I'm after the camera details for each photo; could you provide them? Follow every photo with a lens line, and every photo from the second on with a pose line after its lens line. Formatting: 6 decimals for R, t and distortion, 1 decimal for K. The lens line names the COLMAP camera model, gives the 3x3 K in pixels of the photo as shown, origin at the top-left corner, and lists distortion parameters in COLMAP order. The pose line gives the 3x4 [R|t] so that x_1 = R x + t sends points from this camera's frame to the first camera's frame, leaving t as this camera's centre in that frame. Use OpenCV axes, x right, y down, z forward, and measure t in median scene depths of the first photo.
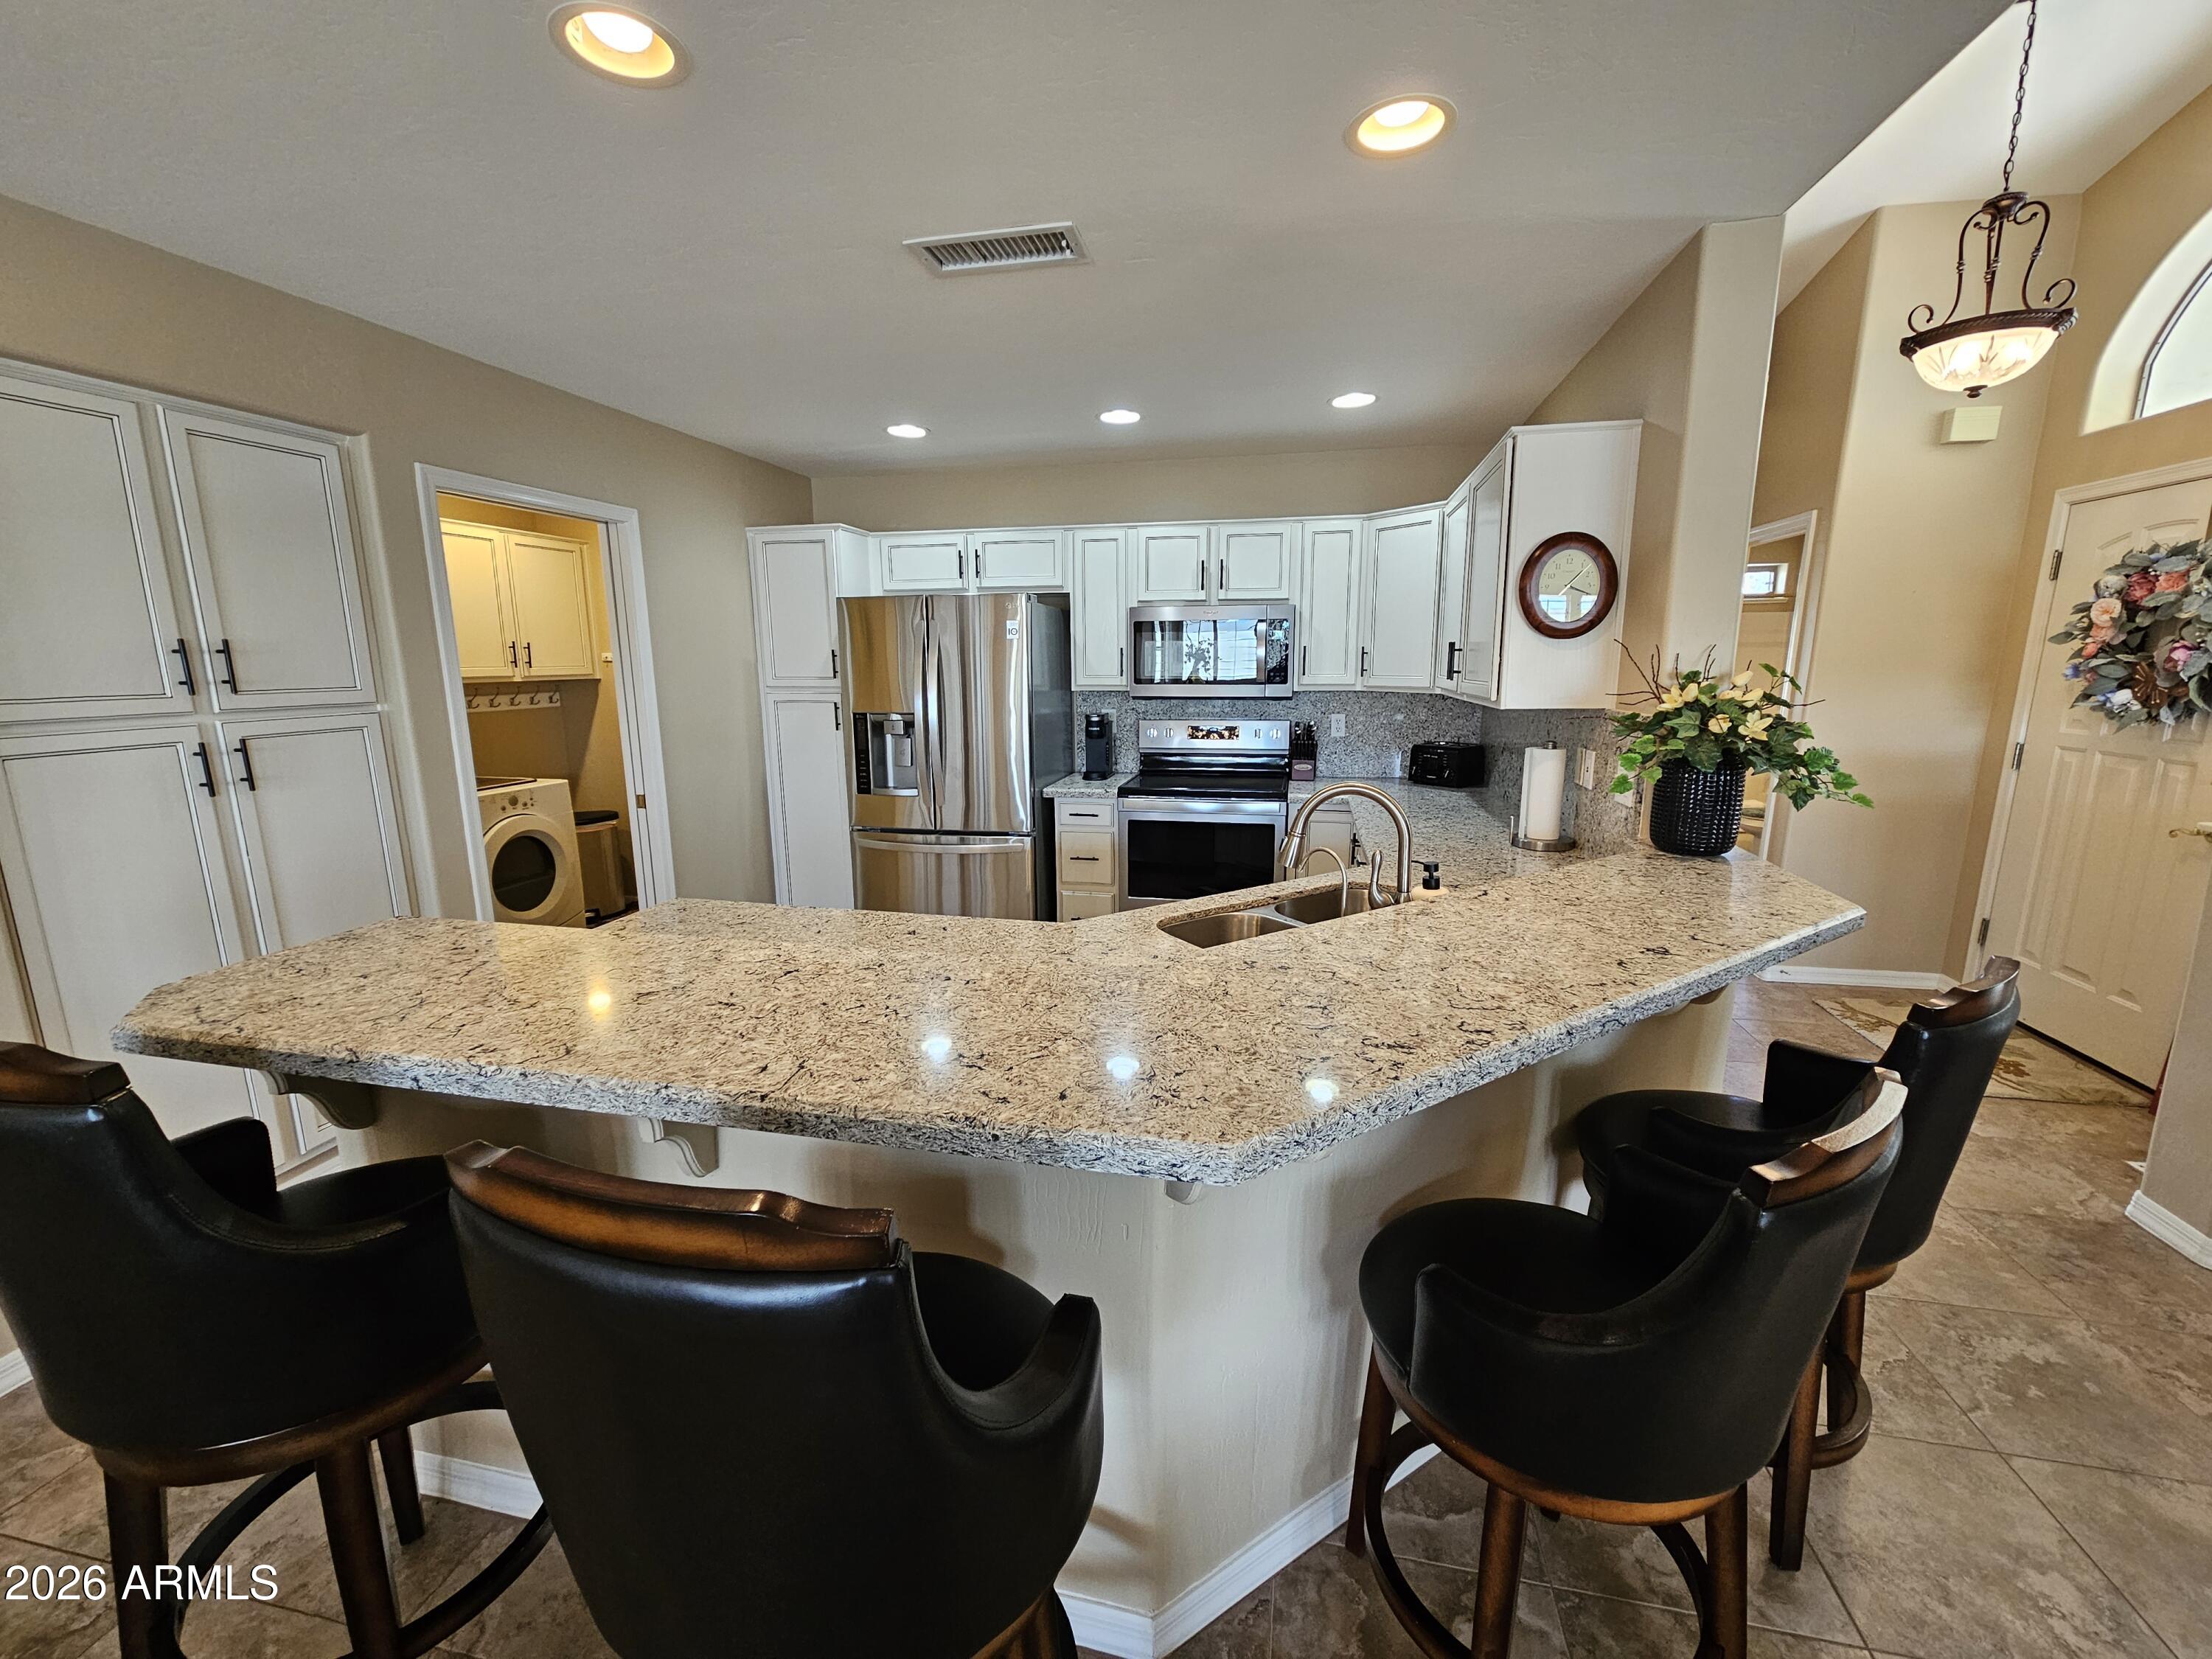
lens RADIAL K [[904.8, 0, 1110.4], [0, 904.8, 826.7], [0, 0, 1]] dist [0.000007, 0.000286]
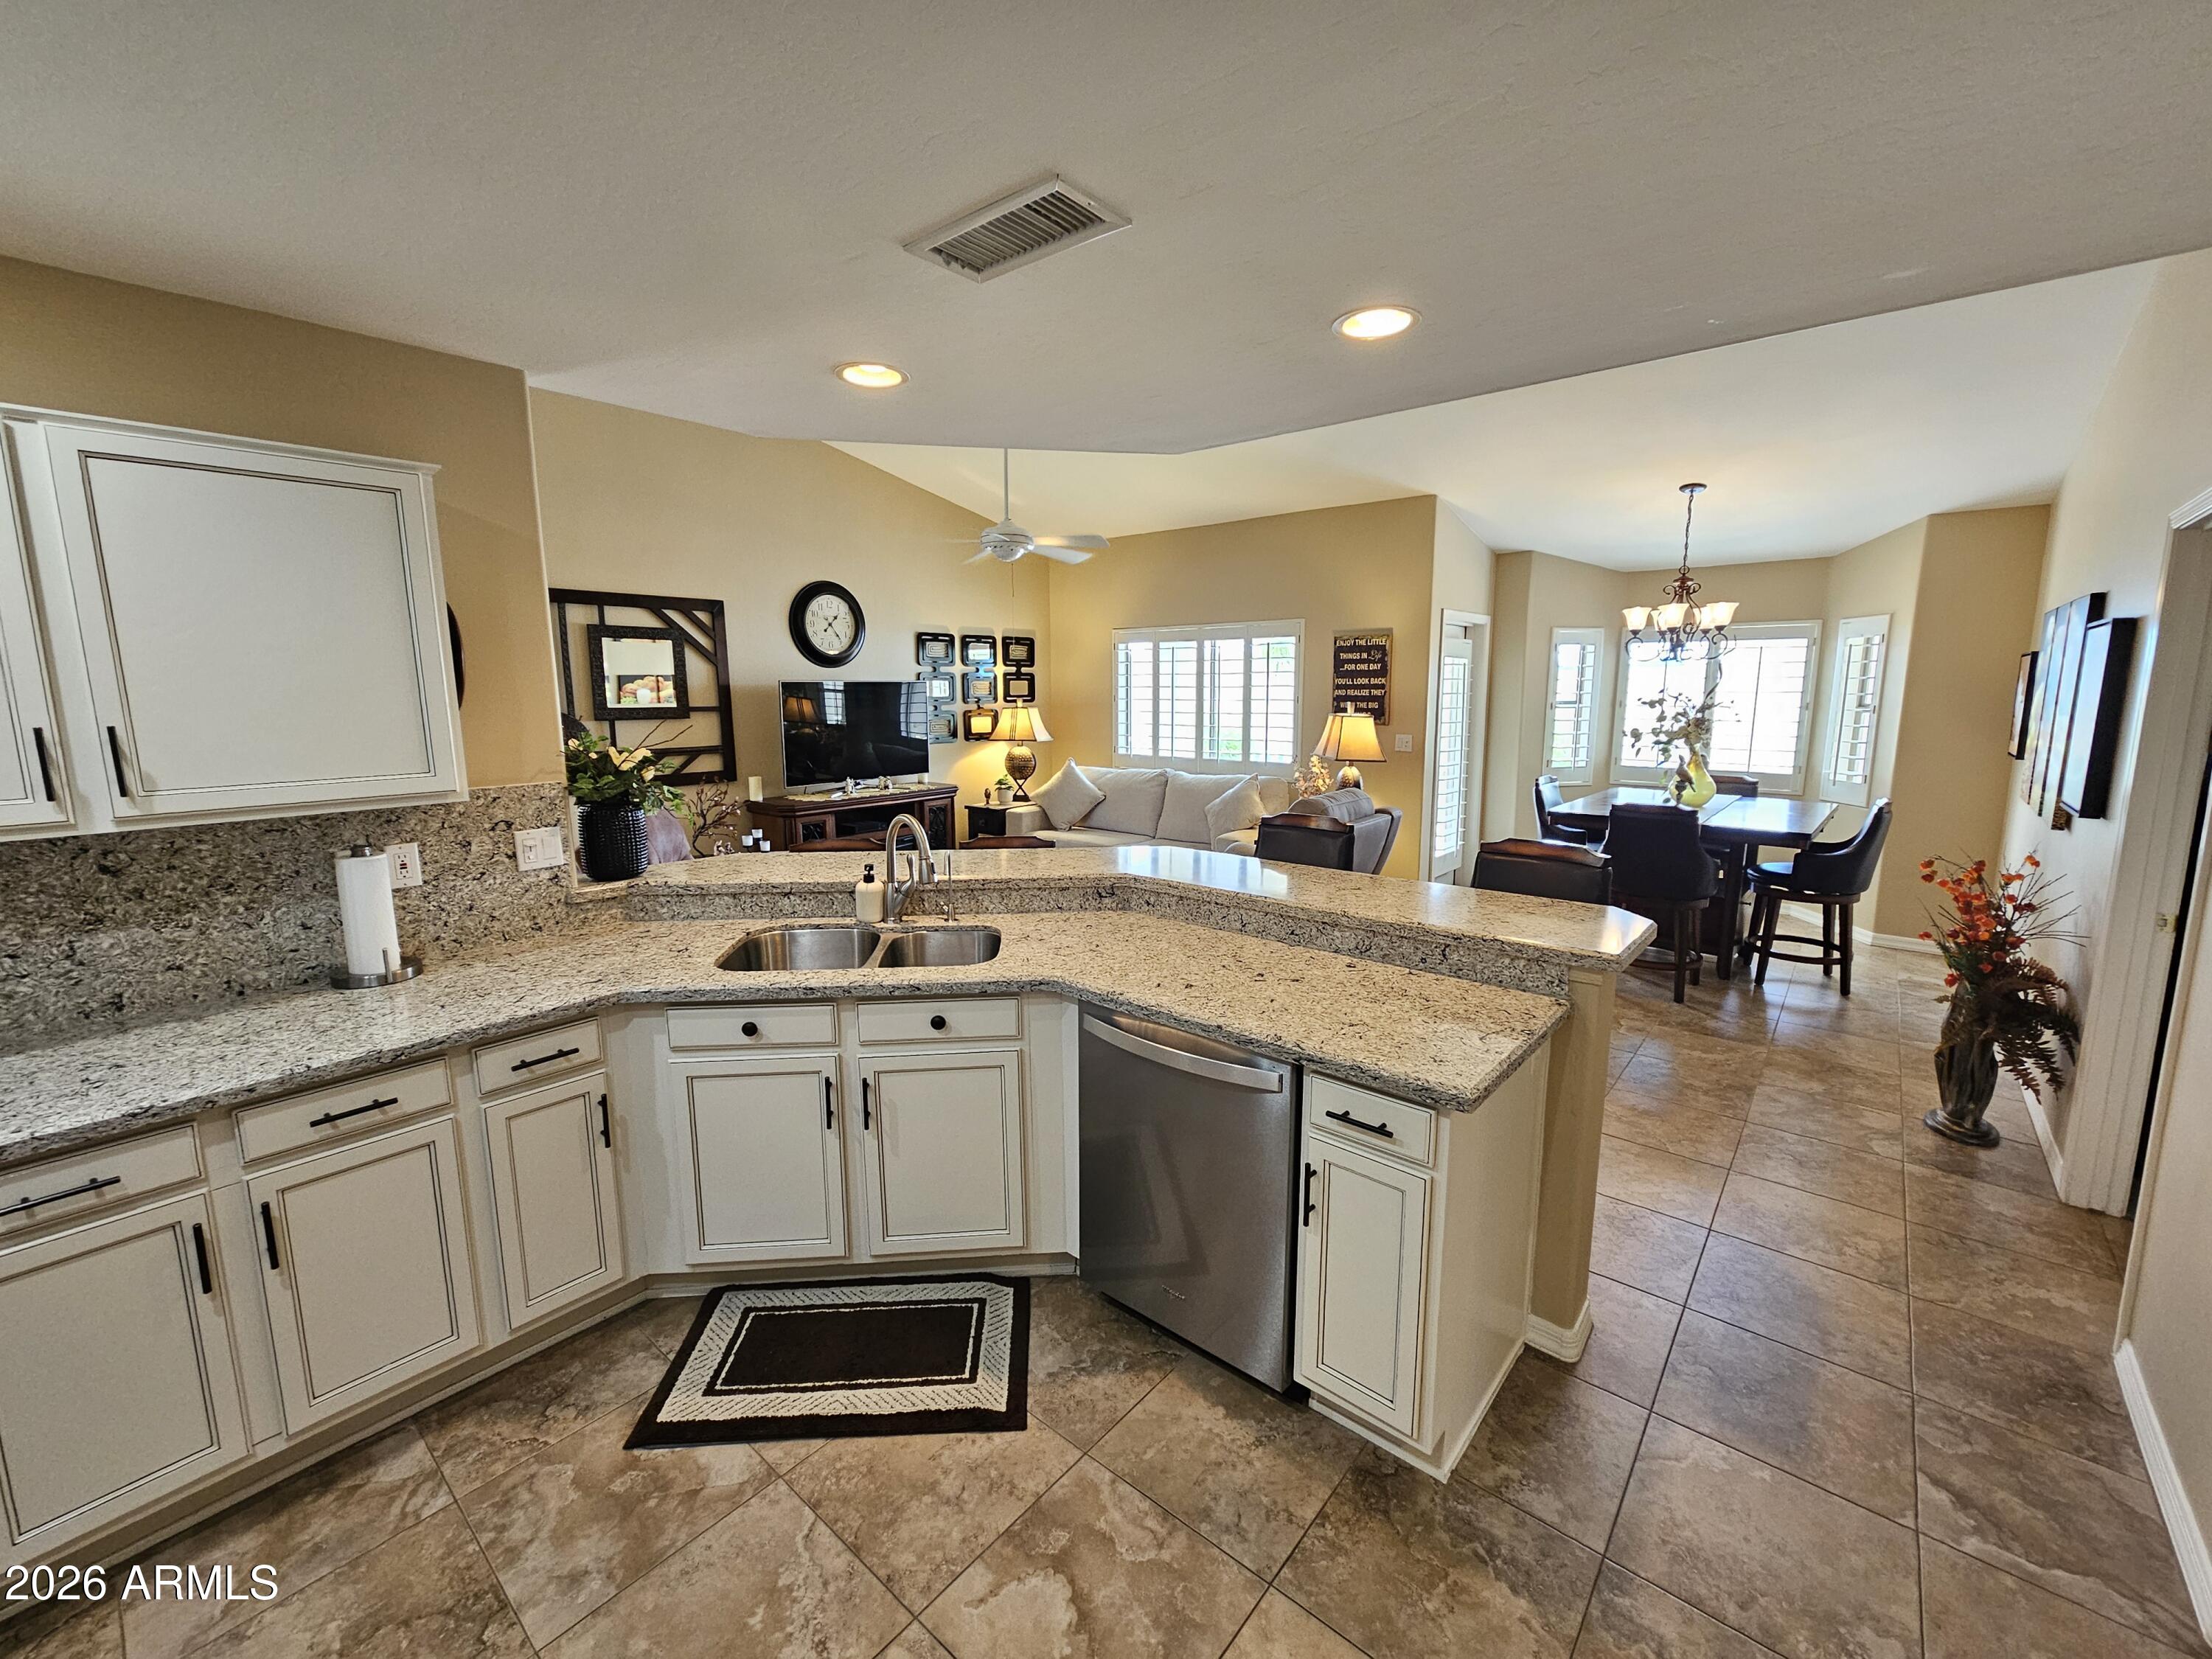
lens RADIAL K [[904.8, 0, 1110.4], [0, 904.8, 826.7], [0, 0, 1]] dist [0.000007, 0.000286]
pose [[-0.880212, -0.065029, 0.470105, -0.470034], [0.095745, 0.945867, 0.310110, -0.303251], [-0.464823, 0.317973, -0.826337, 1.394667]]
